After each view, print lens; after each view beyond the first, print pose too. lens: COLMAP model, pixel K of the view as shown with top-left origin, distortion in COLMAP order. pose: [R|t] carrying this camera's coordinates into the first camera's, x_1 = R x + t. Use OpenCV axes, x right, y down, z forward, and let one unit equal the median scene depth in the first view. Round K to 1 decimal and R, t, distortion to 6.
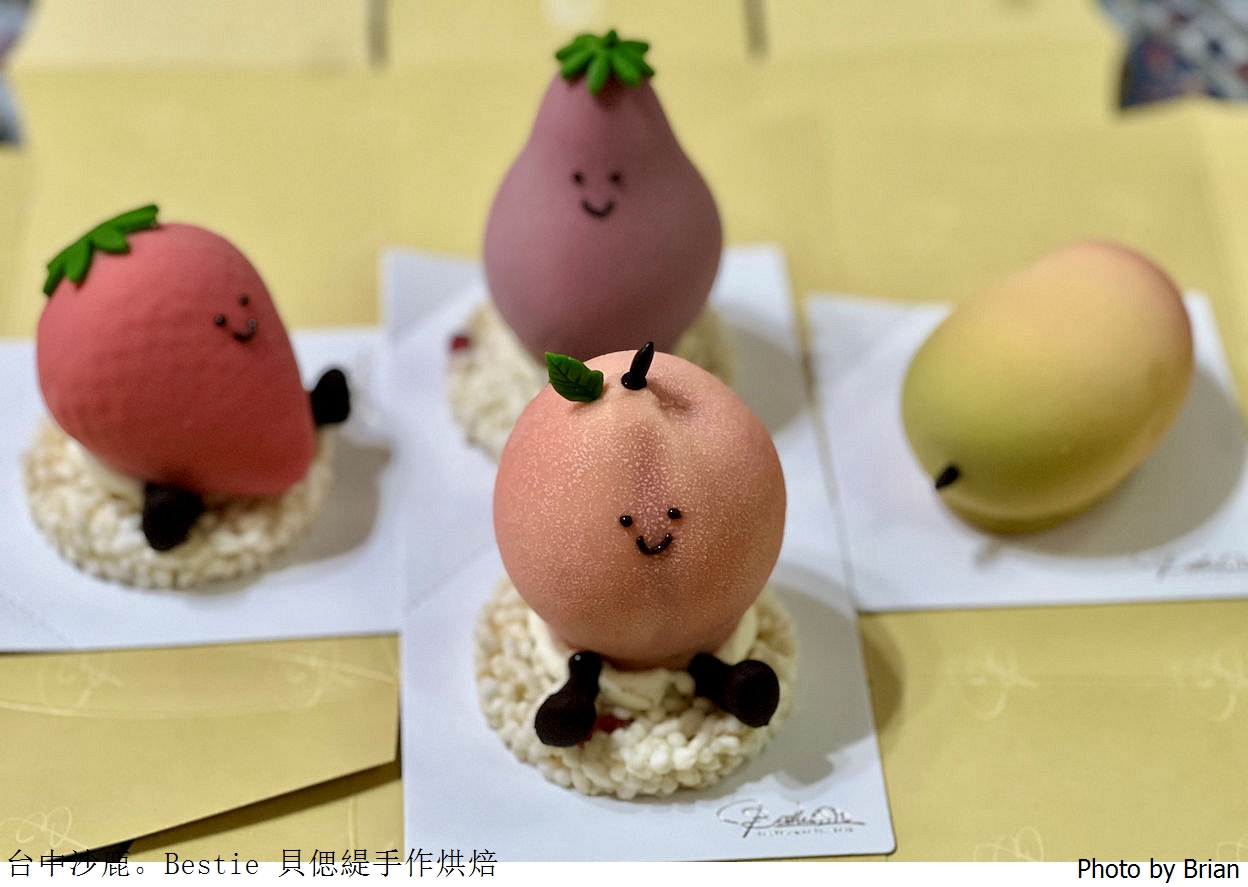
lens RADIAL K [[2916.4, 0, 624.0], [0, 2916.4, 443.5], [0, 0, 1]] dist [-0.431027, 11.244158]
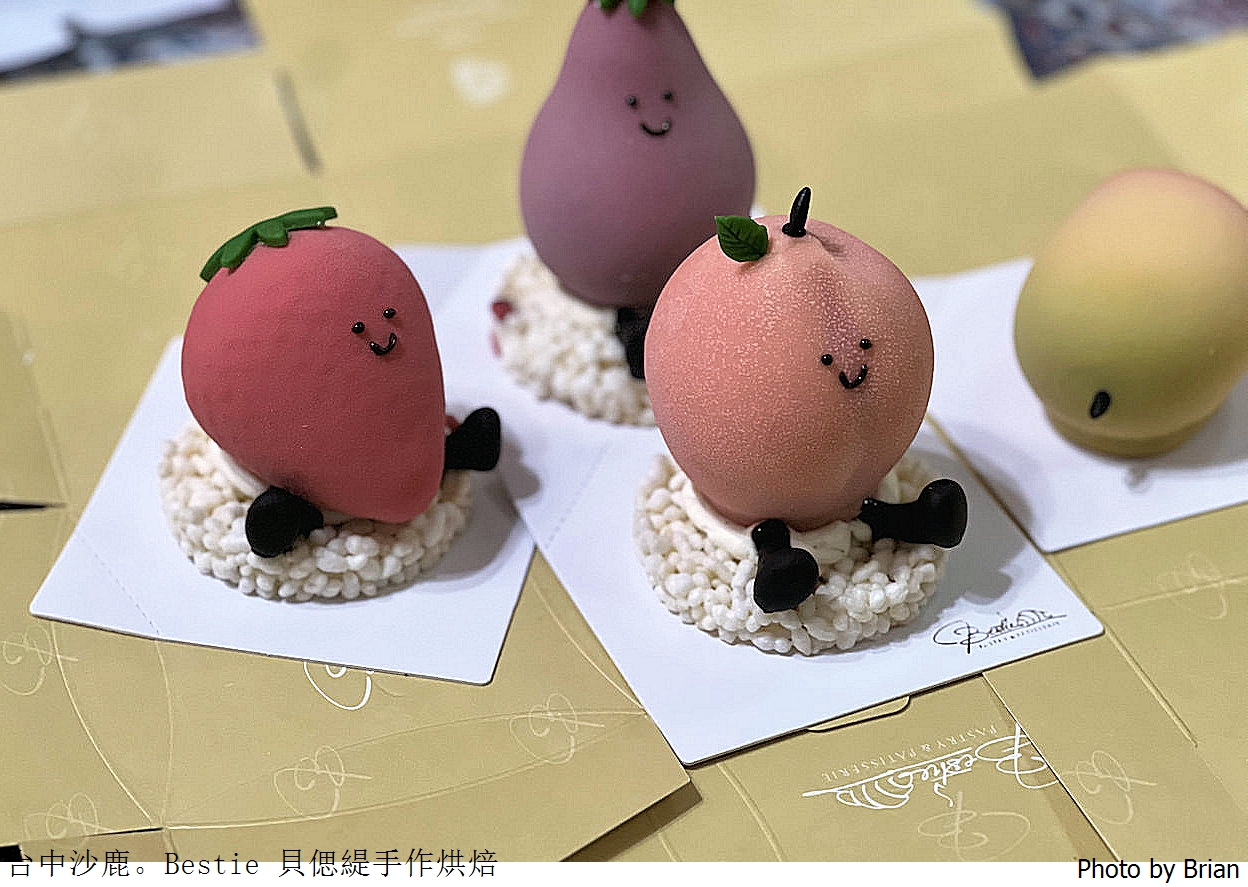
lens RADIAL K [[2916.4, 0, 624.0], [0, 2916.4, 443.5], [0, 0, 1]] dist [-0.431027, 11.244158]
pose [[0.932481, -0.218536, 0.287614, -0.351154], [0.243319, 0.968498, -0.052983, 0.088046], [-0.266975, 0.119387, 0.956280, 0.038683]]
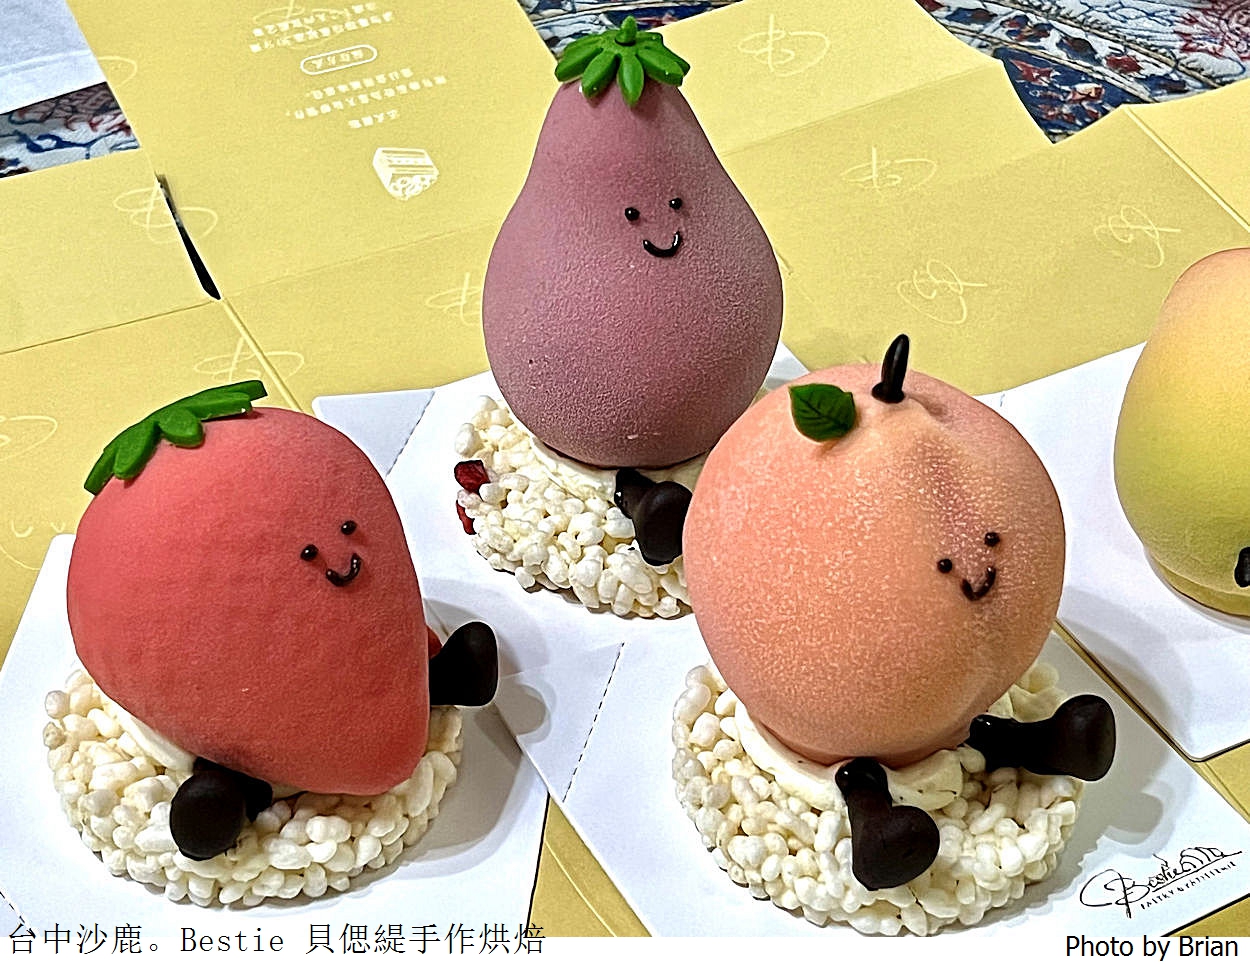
lens RADIAL K [[2483.8, 0, 625.0], [0, 2483.8, 482.5], [0, 0, 1]] dist [0.263307, -1.243242]
pose [[0.894851, -0.287340, 0.341581, -0.280407], [0.303963, 0.952670, 0.005091, -0.022412], [-0.326877, 0.099272, 0.939839, 0.387561]]
